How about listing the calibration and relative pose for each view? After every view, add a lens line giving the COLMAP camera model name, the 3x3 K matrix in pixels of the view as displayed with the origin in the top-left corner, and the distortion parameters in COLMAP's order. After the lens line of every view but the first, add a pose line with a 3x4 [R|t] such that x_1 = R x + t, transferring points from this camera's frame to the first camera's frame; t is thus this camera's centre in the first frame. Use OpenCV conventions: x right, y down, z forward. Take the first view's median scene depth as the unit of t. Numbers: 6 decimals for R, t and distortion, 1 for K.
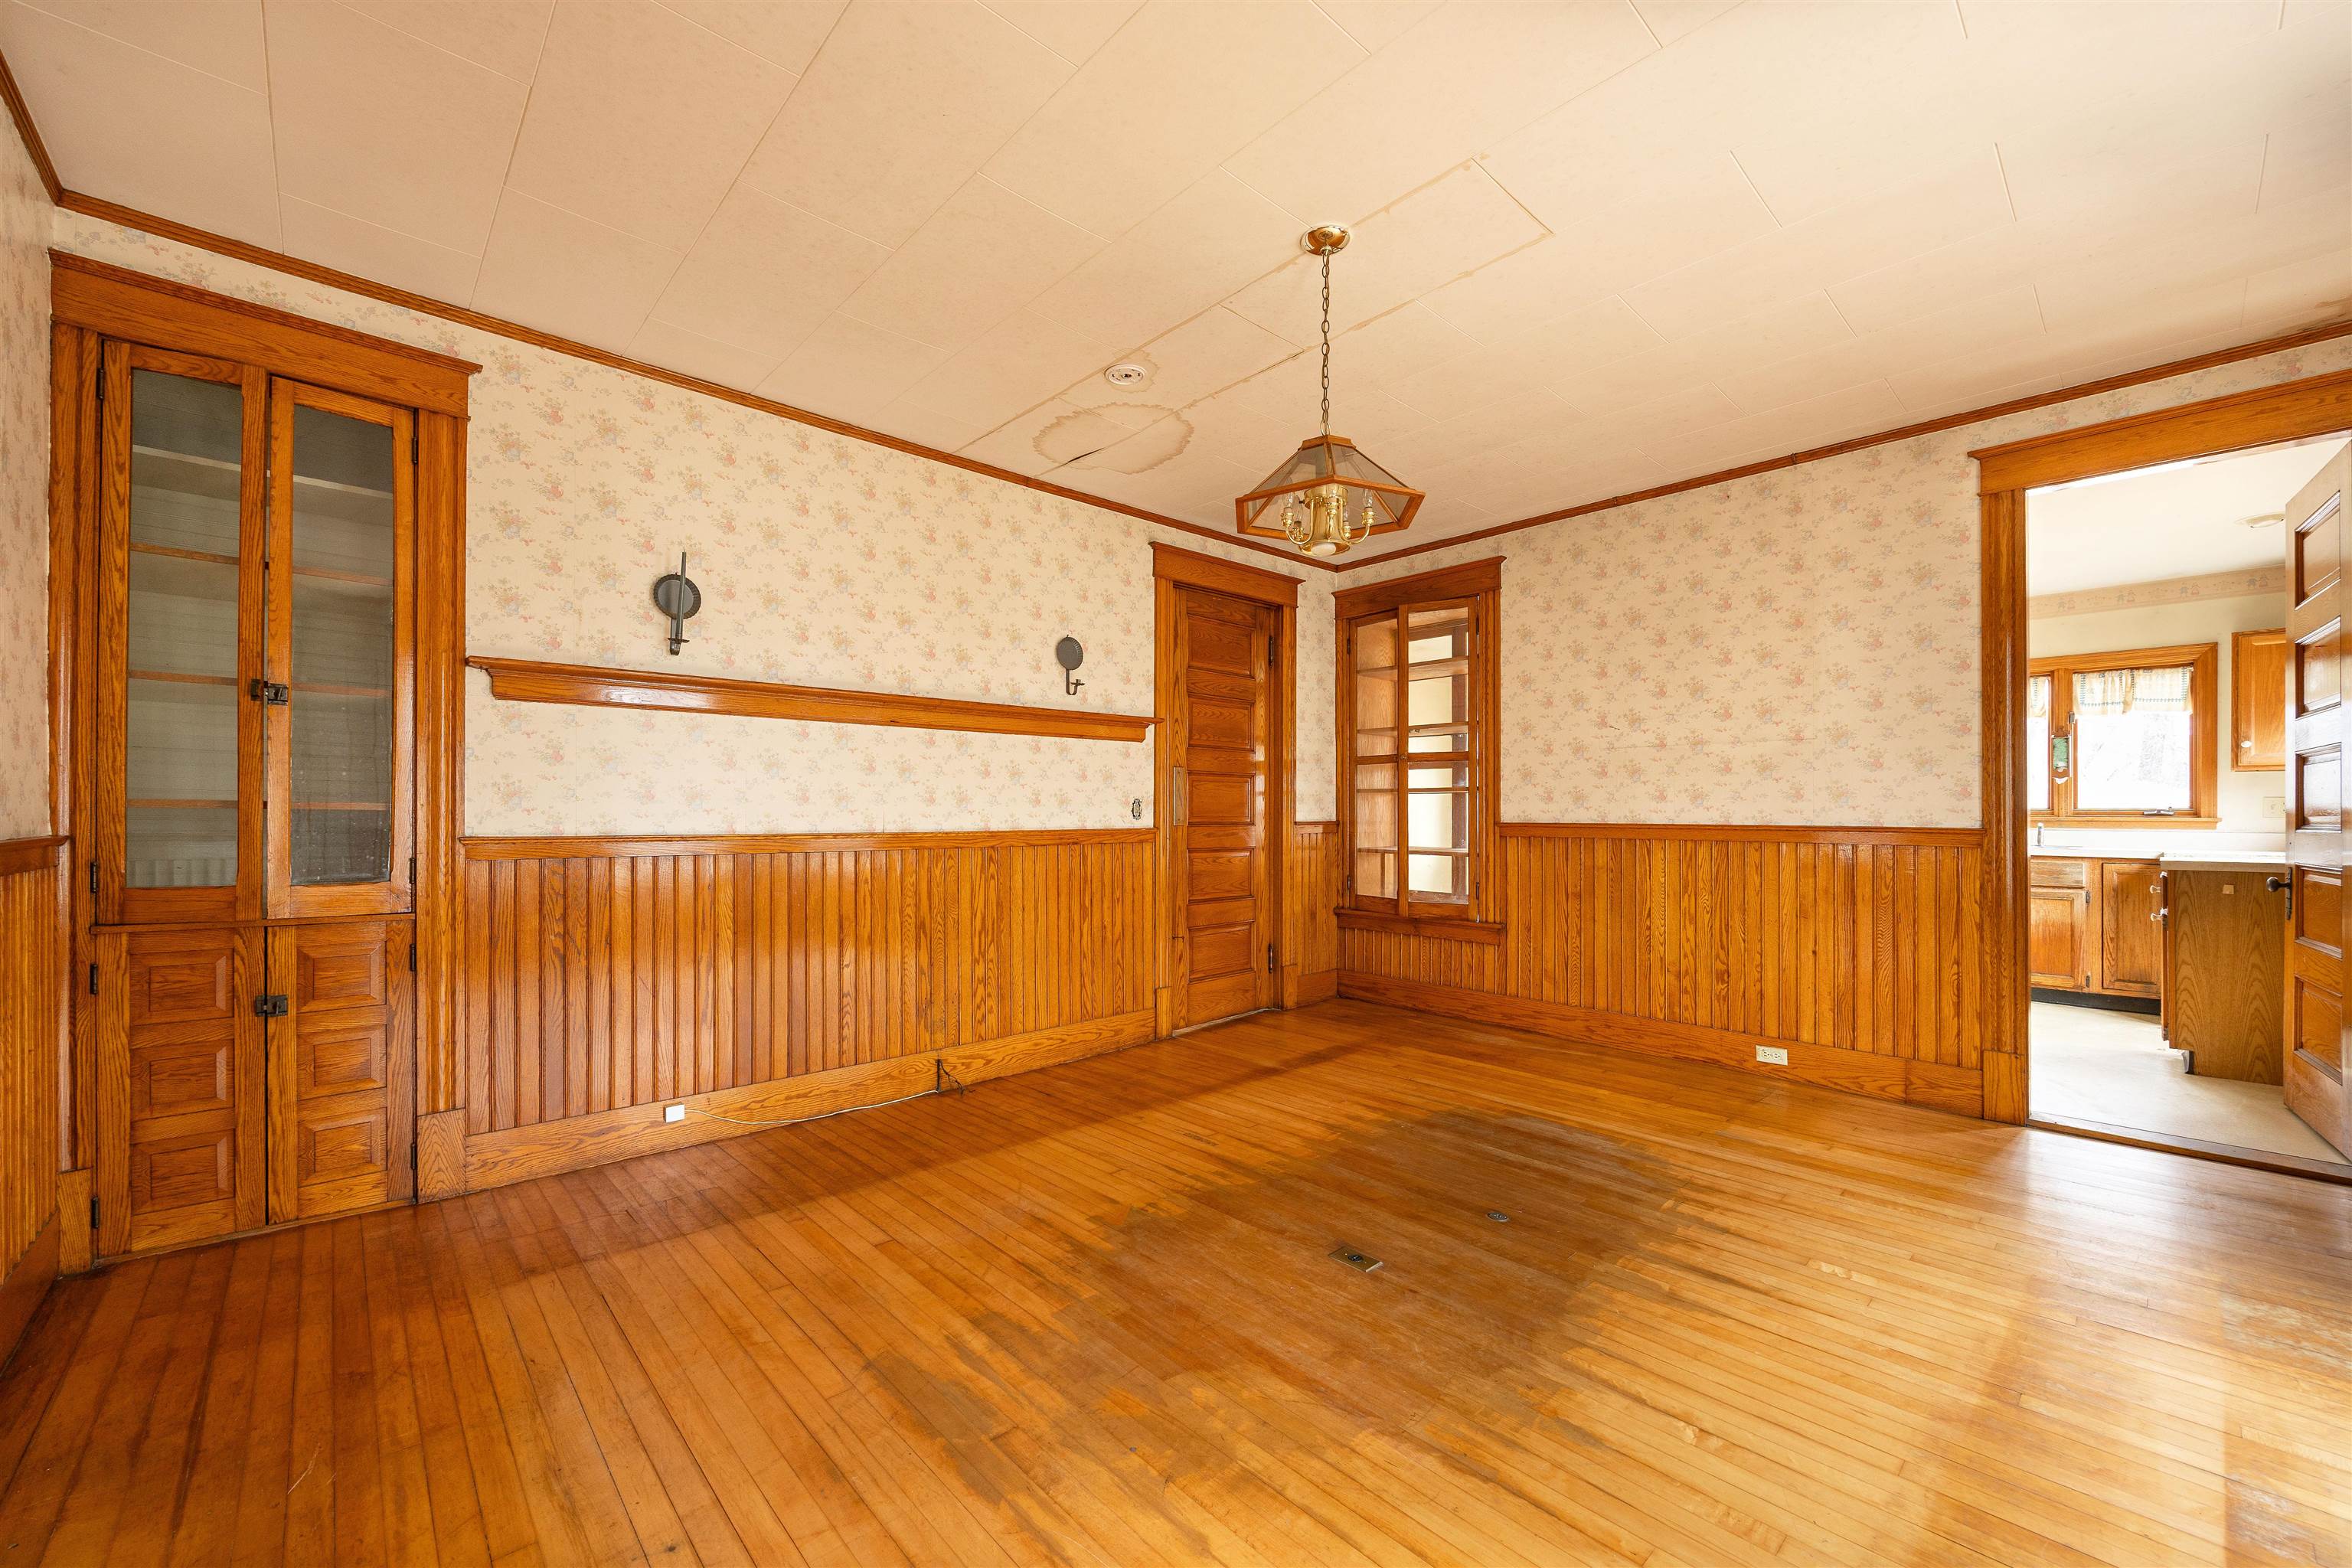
lens RADIAL K [[922.4, 0, 1165.0], [0, 922.4, 802.8], [0, 0, 1]] dist [-0.004872, 0.000456]
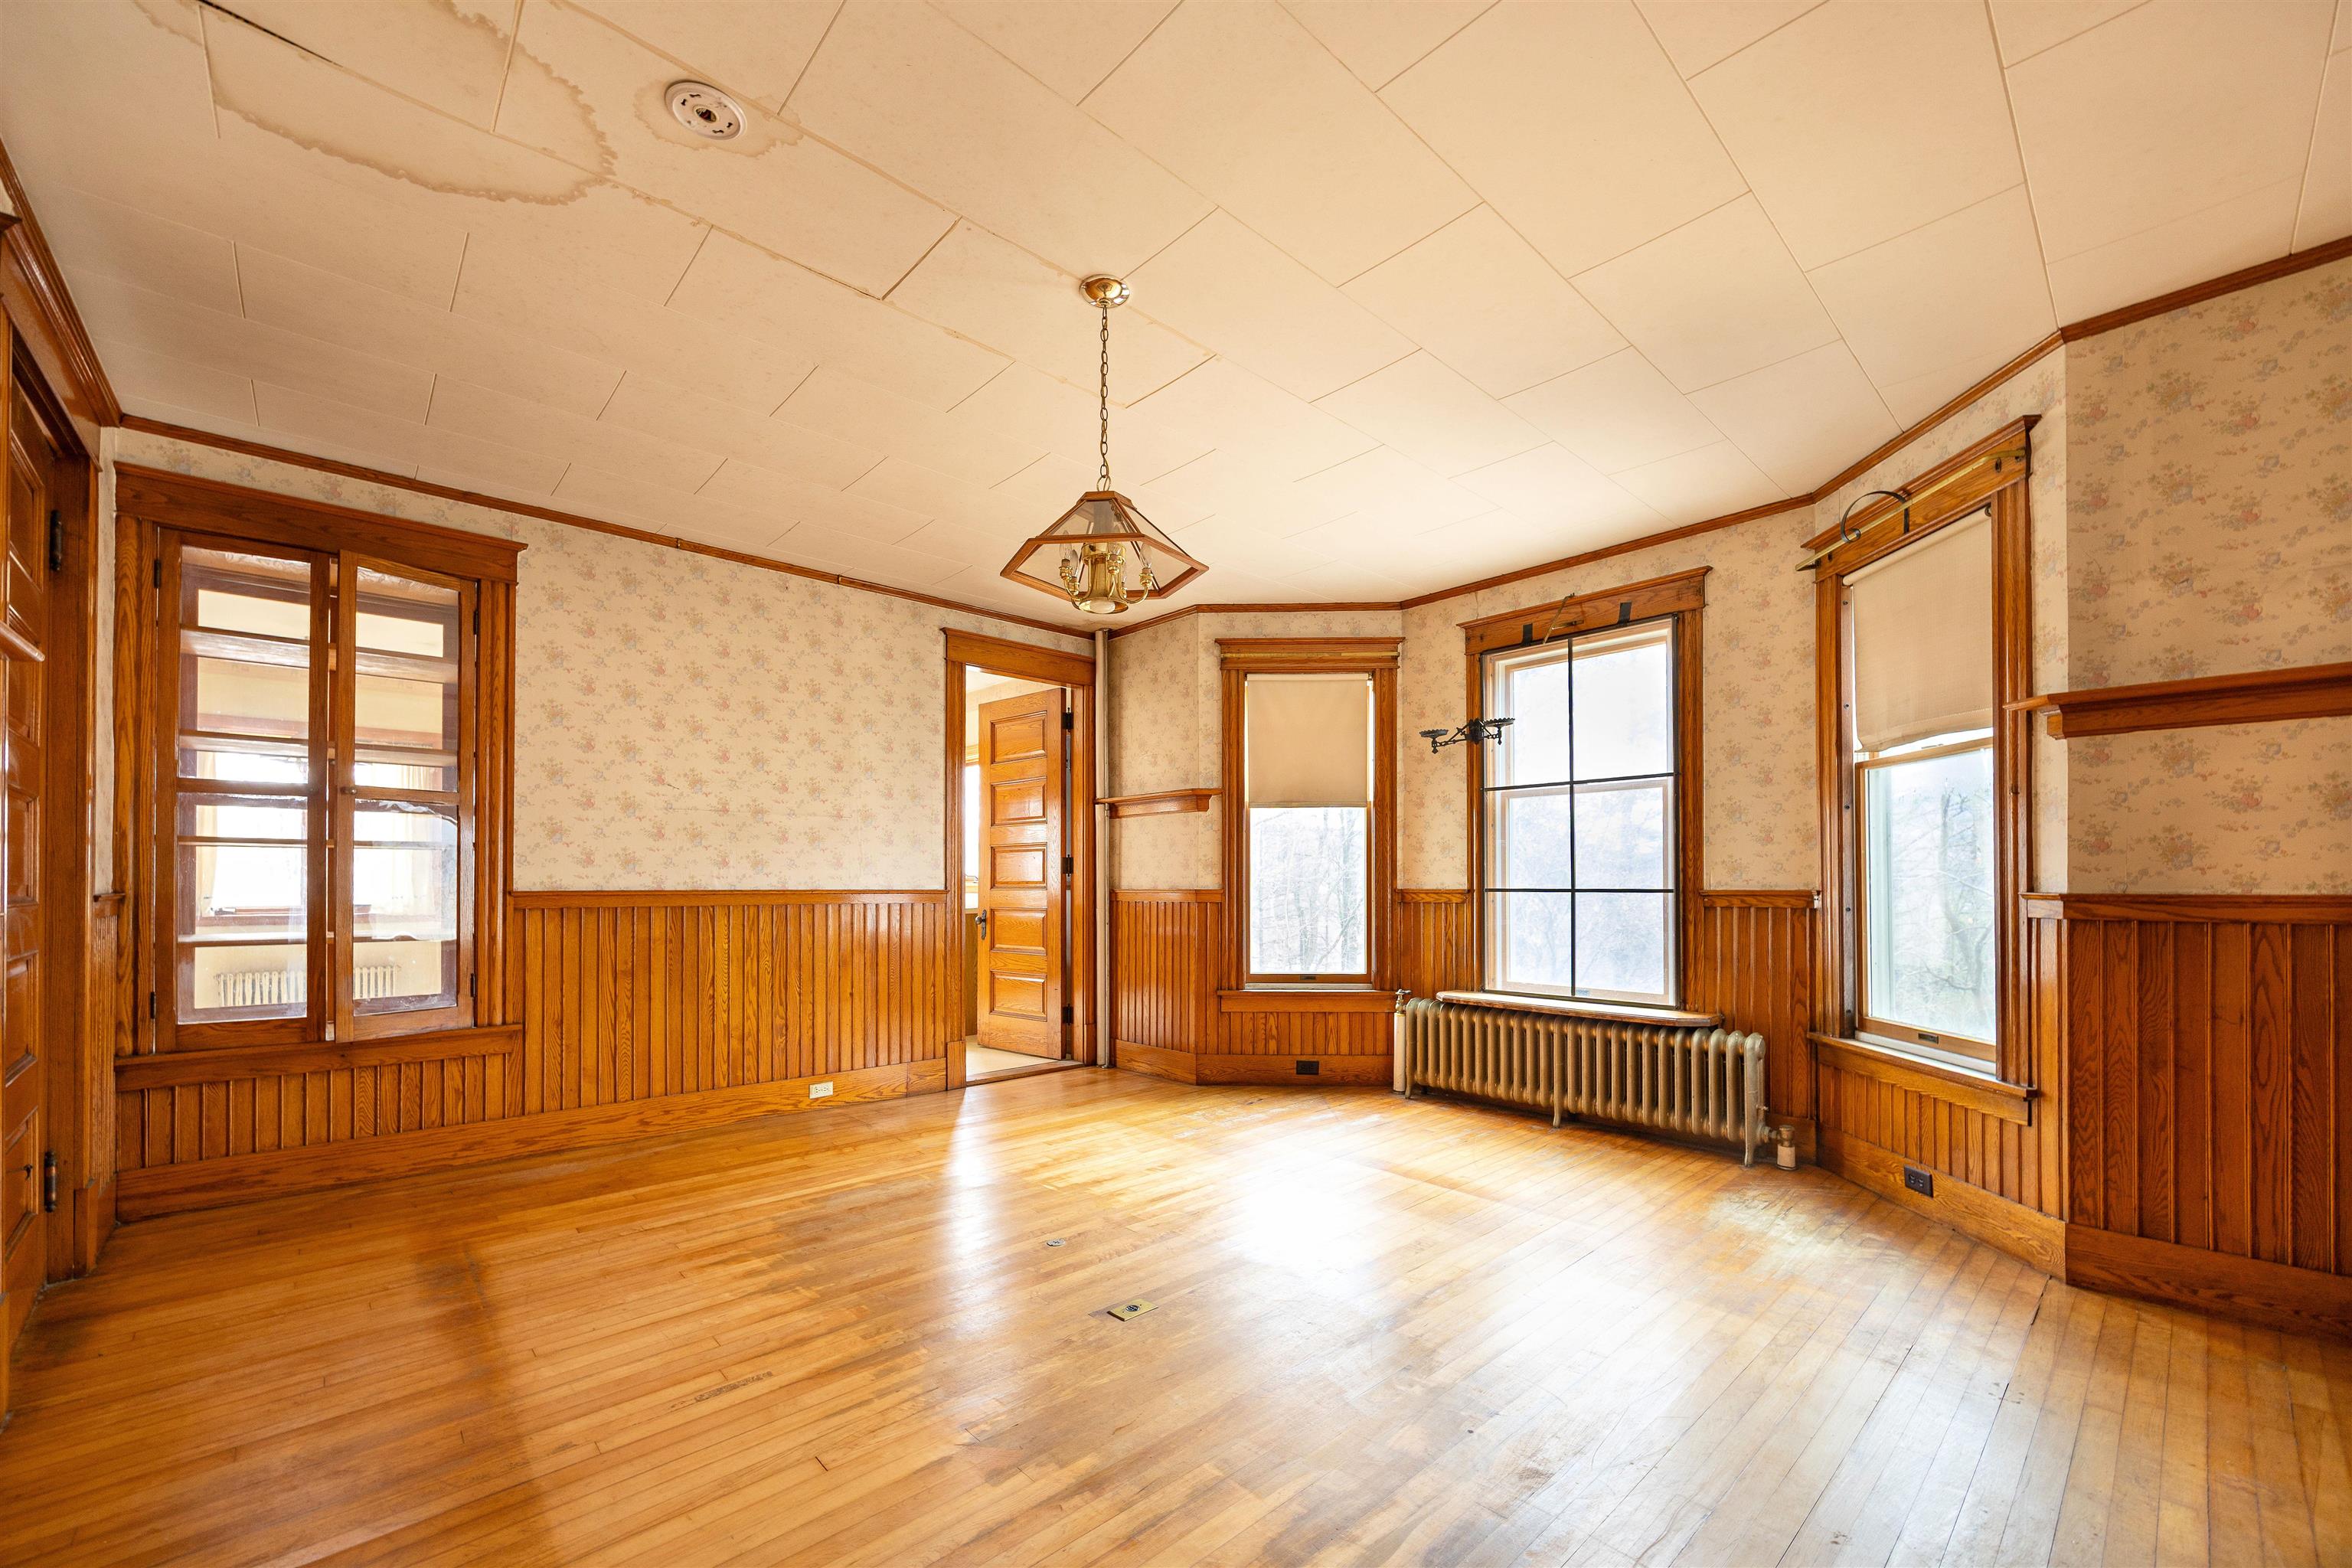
lens RADIAL K [[922.4, 0, 1166.1], [0, 922.4, 869.7], [0, 0, 1]] dist [-0.004872, 0.000456]
pose [[0.003351, 0.011749, 0.999925, -0.461608], [-0.010432, 0.999877, -0.011713, 0.008125], [-0.999940, -0.010392, 0.003474, 0.535683]]
